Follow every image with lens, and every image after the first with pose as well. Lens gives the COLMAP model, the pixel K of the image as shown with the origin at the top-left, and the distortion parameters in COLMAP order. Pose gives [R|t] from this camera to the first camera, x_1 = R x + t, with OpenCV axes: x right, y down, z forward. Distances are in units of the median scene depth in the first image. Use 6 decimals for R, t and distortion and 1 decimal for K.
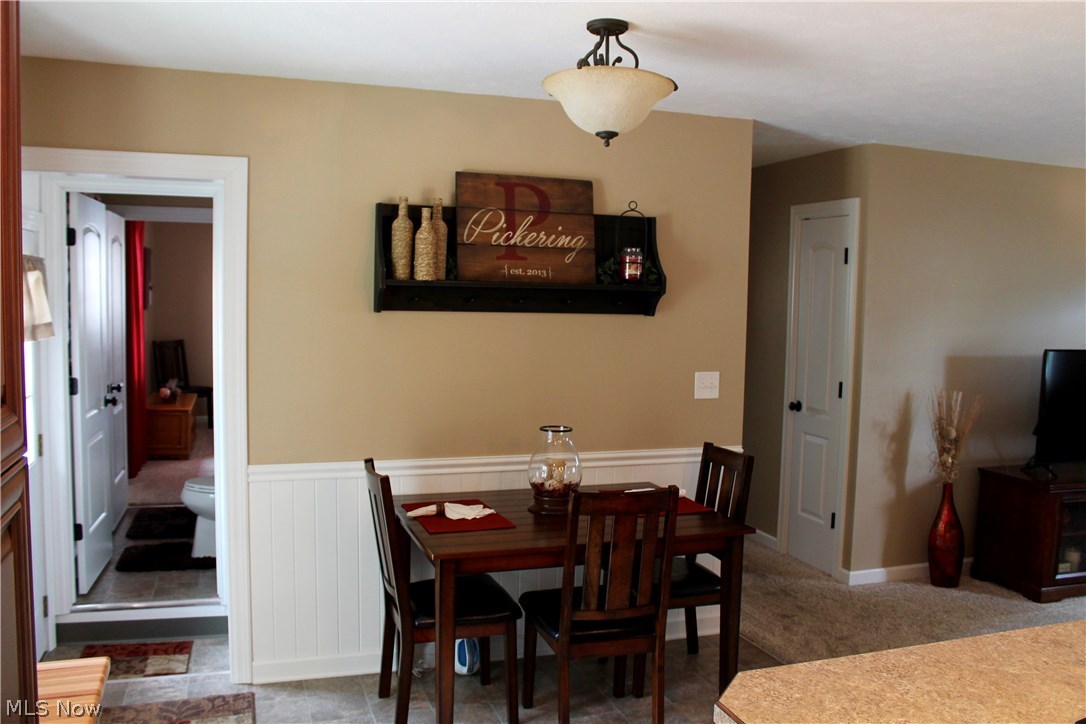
lens RADIAL K [[925.7, 0, 551.5], [0, 925.7, 358.8], [0, 0, 1]] dist [-0.161027, 0.147789]
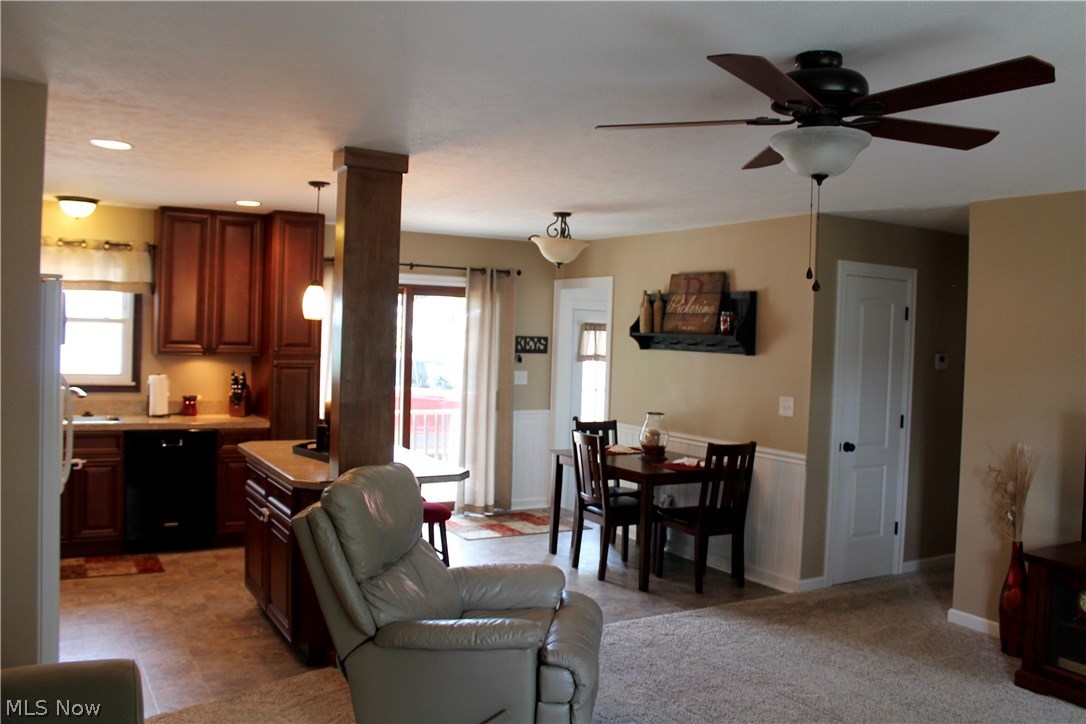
lens RADIAL K [[925.7, 0, 540.3], [0, 925.7, 358.7], [0, 0, 1]] dist [-0.161027, 0.147789]
pose [[0.183995, 0.014277, -0.982823, 1.629121], [-0.099429, 0.995036, -0.004160, -0.000893], [0.977885, 0.098487, 0.184501, 0.407454]]
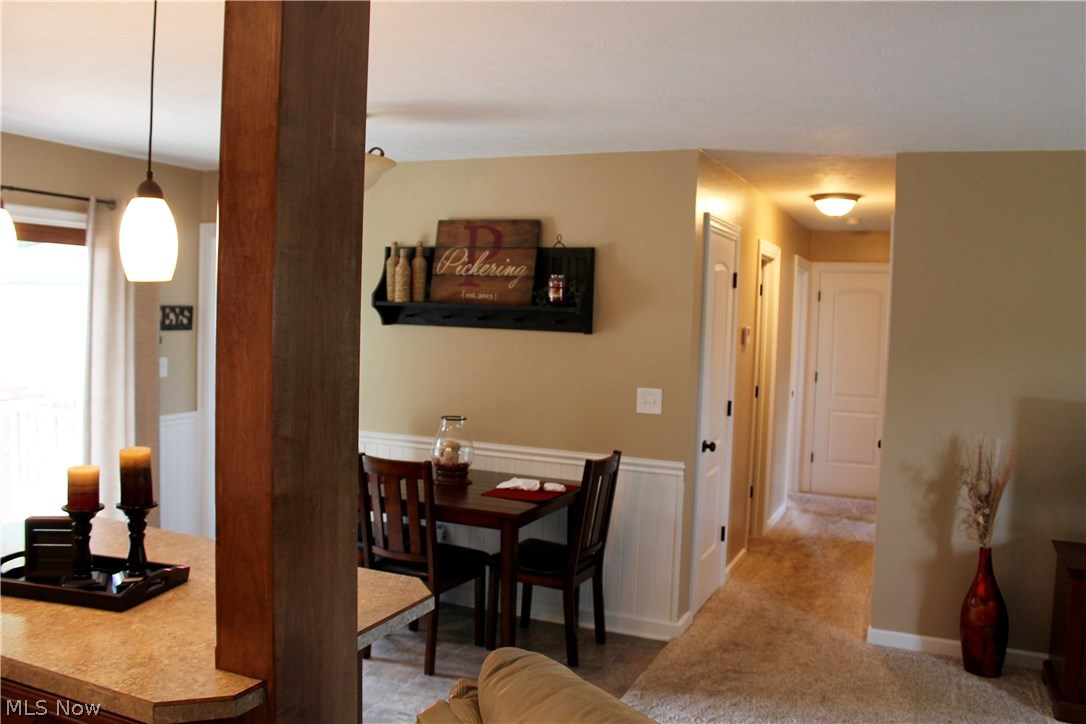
lens RADIAL K [[925.7, 0, 541.2], [0, 925.7, 357.4], [0, 0, 1]] dist [-0.161027, 0.147789]
pose [[0.727789, 0.040582, -0.684599, 0.898840], [-0.068168, 0.997585, -0.013334, 0.001238], [0.682405, 0.056372, 0.728798, 0.140925]]
